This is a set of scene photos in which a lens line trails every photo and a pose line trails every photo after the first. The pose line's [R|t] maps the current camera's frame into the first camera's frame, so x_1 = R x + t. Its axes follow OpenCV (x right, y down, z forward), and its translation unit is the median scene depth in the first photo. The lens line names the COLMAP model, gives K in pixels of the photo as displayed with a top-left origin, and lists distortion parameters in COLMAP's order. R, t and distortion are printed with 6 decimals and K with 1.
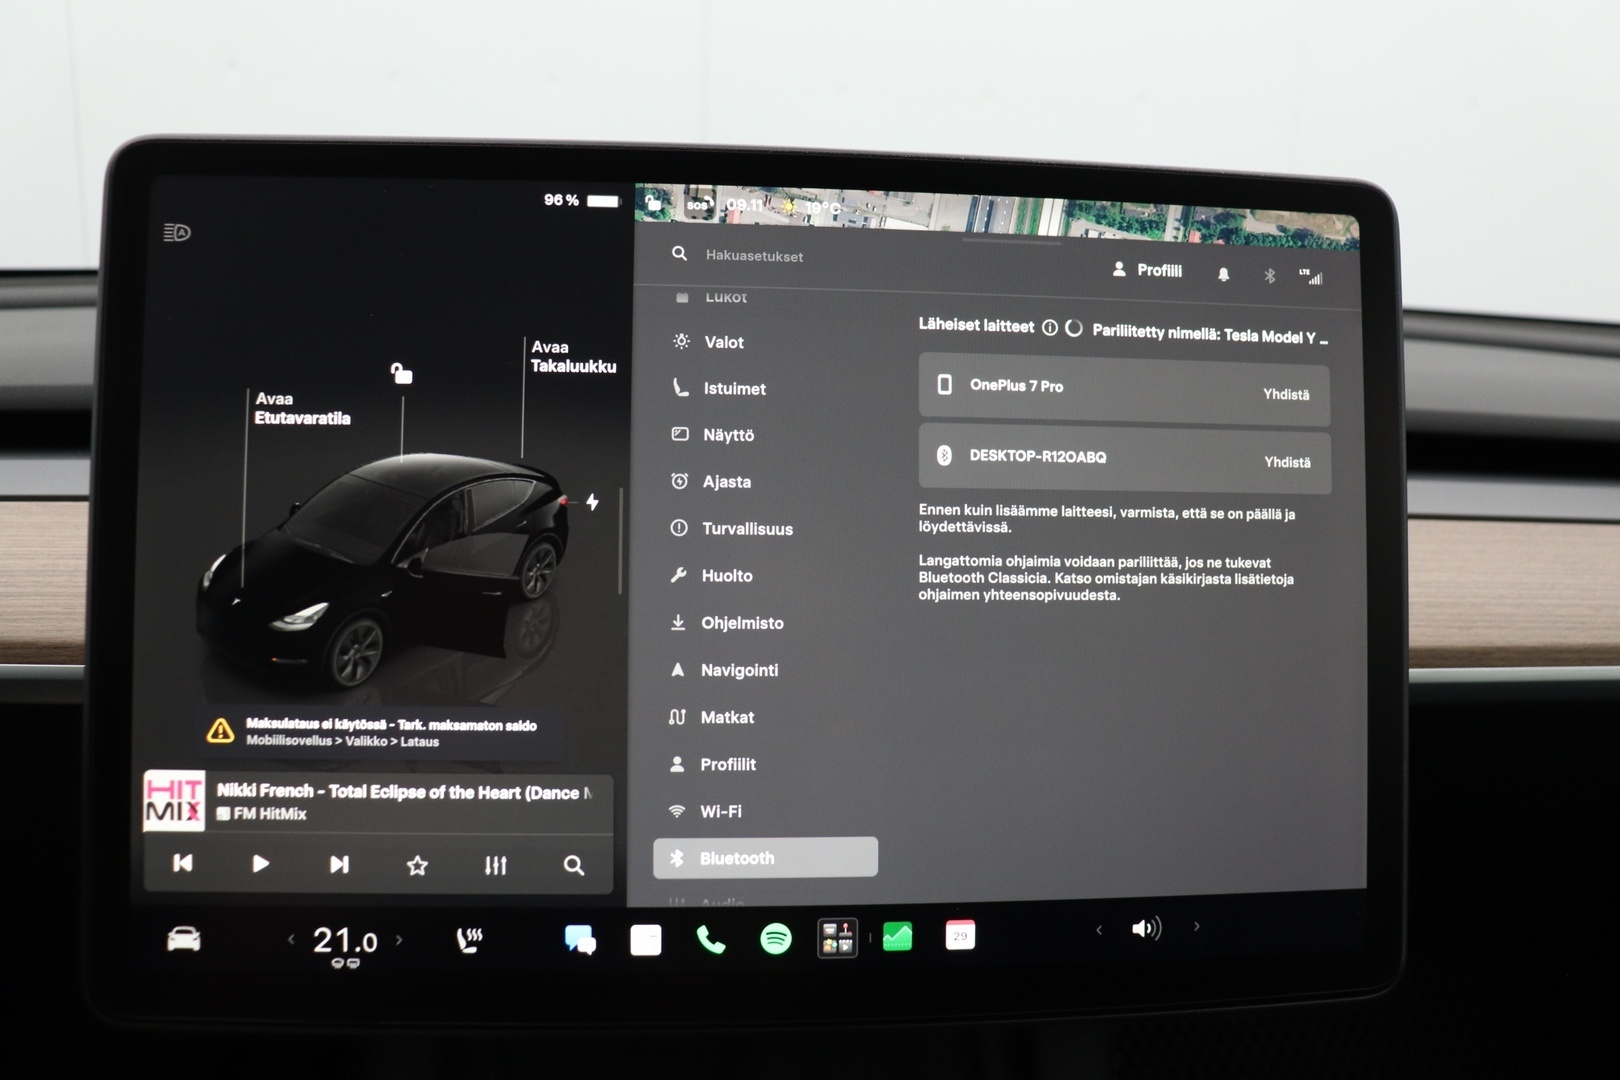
lens RADIAL K [[1409.6, 0, 807.0], [0, 1409.6, 536.4], [0, 0, 1]] dist [-0.131548, 0.062064]
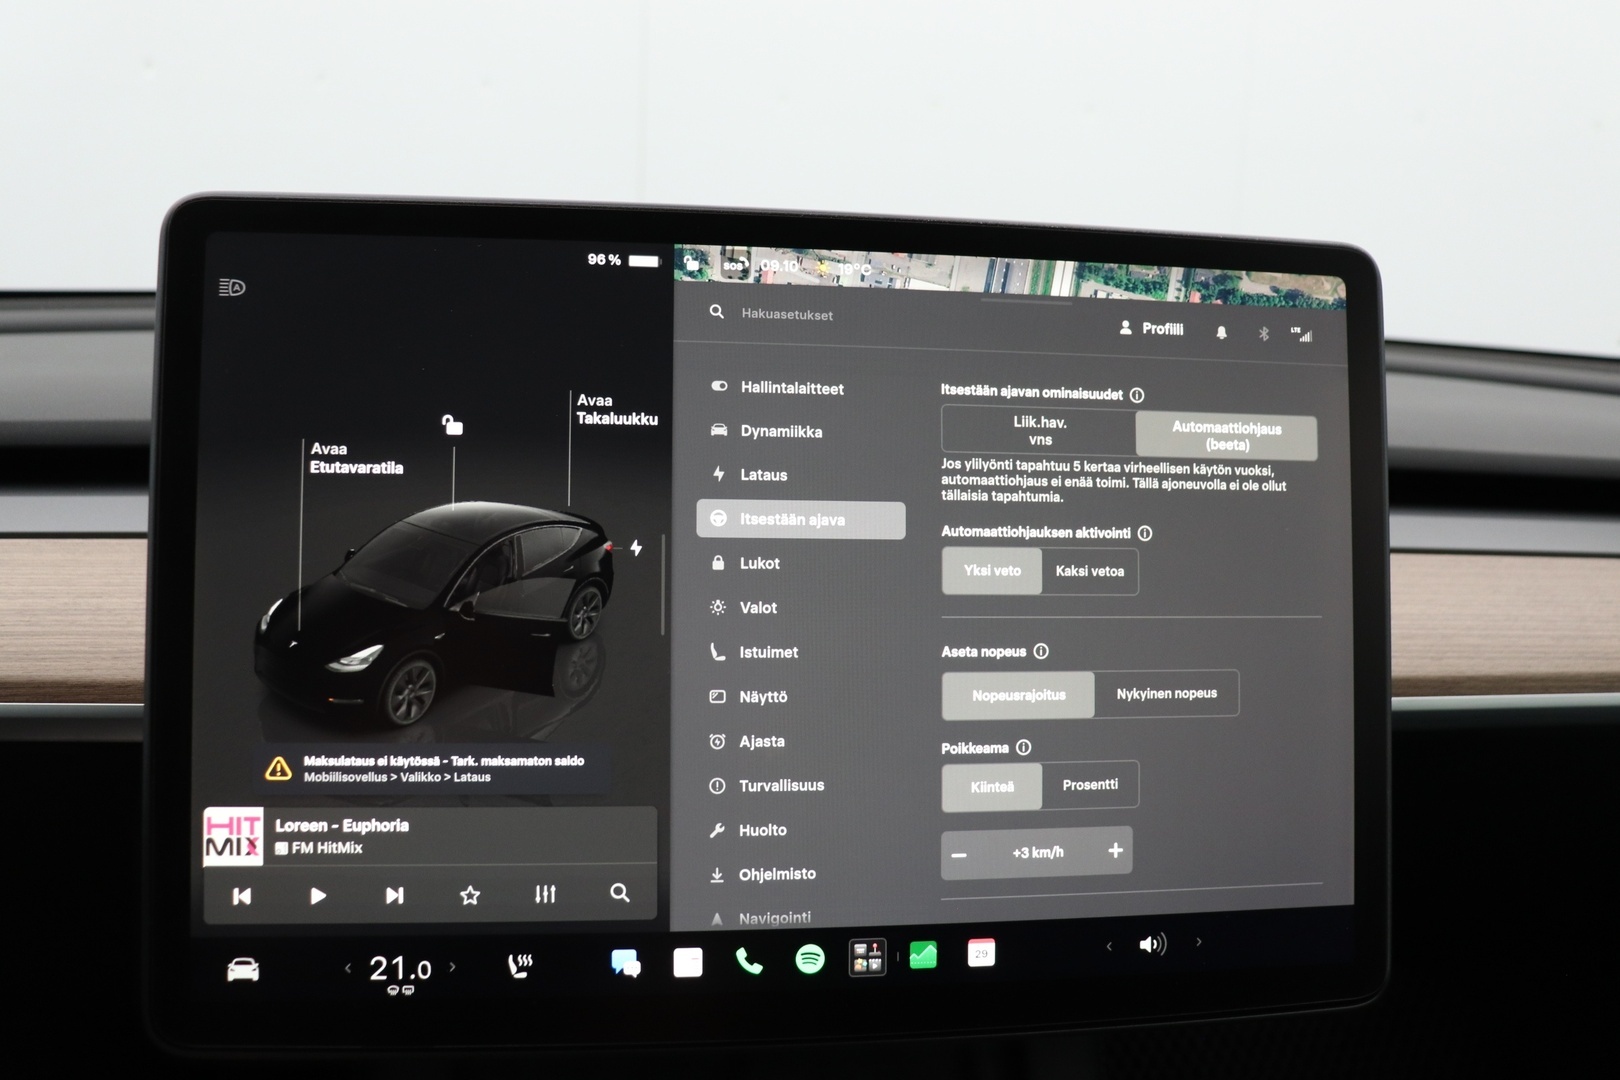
lens RADIAL K [[1453.0, 0, 818.1], [0, 1453.0, 550.2], [0, 0, 1]] dist [-0.123365, 0.057694]
pose [[0.998571, -0.001110, 0.053432, -0.074955], [0.001221, 0.999997, -0.002042, -0.020467], [-0.053429, 0.002104, 0.998569, -0.094682]]
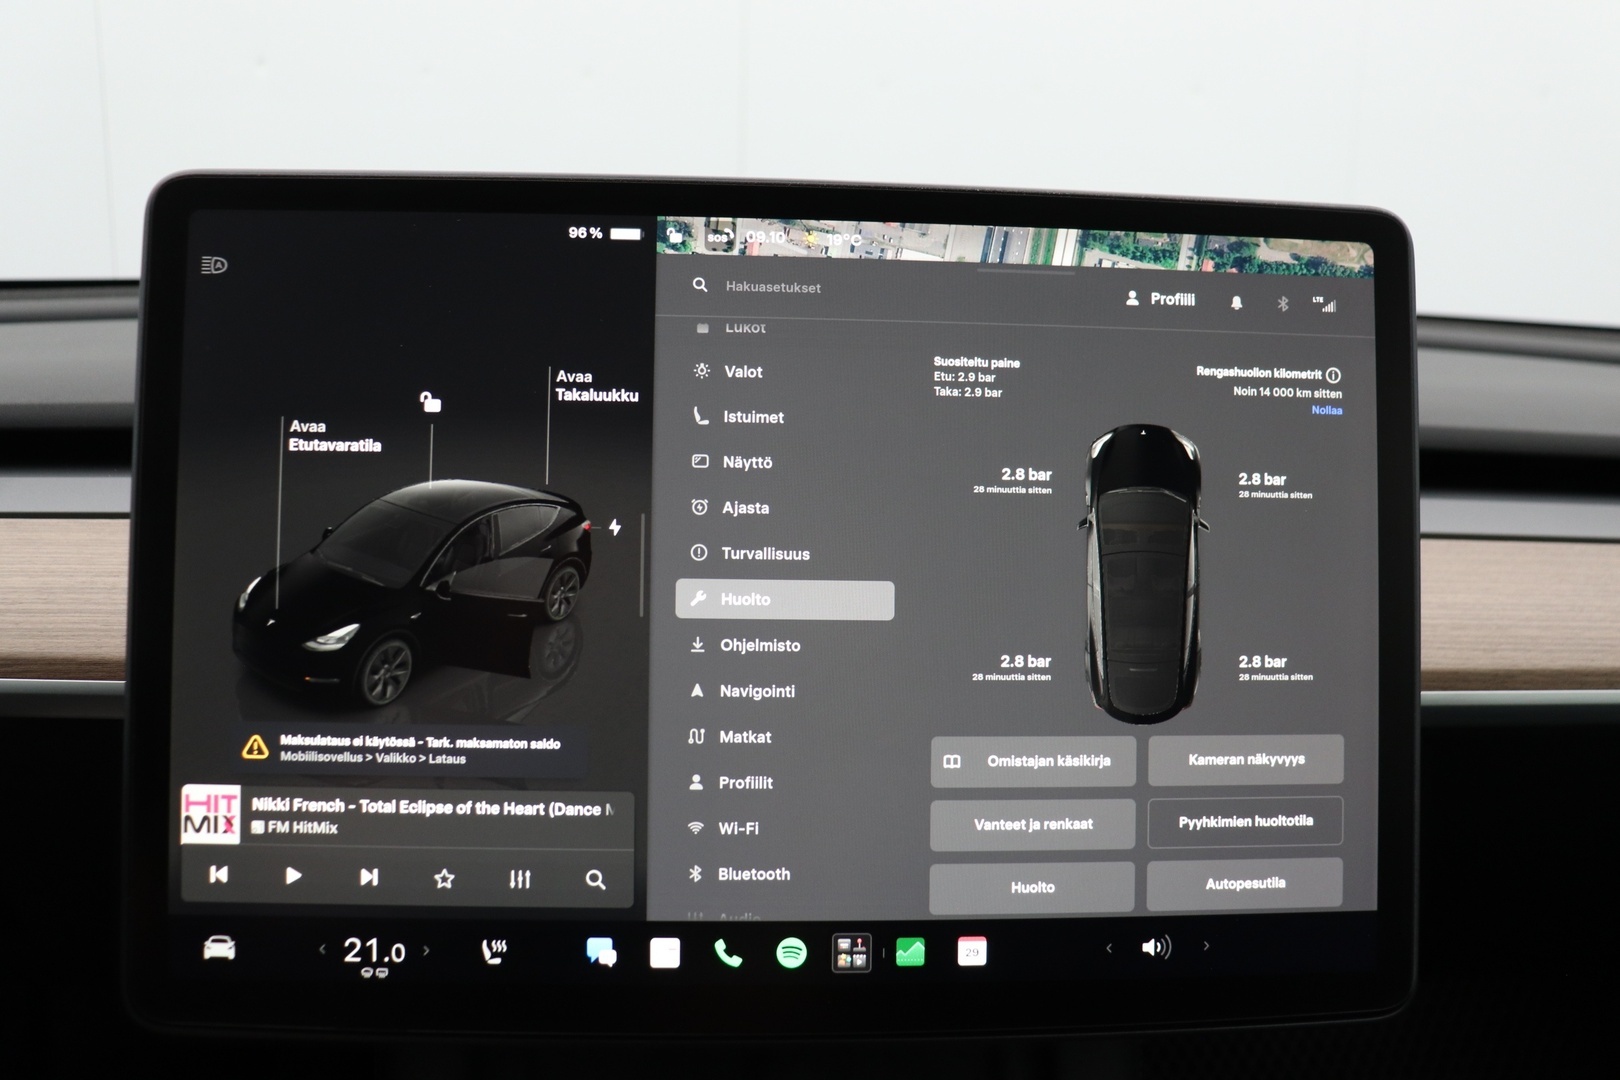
lens RADIAL K [[1453.0, 0, 806.4], [0, 1453.0, 543.5], [0, 0, 1]] dist [-0.123365, 0.057694]
pose [[0.999534, 0.003156, -0.030368, 0.020106], [-0.003131, 0.999995, 0.000855, -0.013926], [0.030370, -0.000760, 0.999538, -0.058579]]
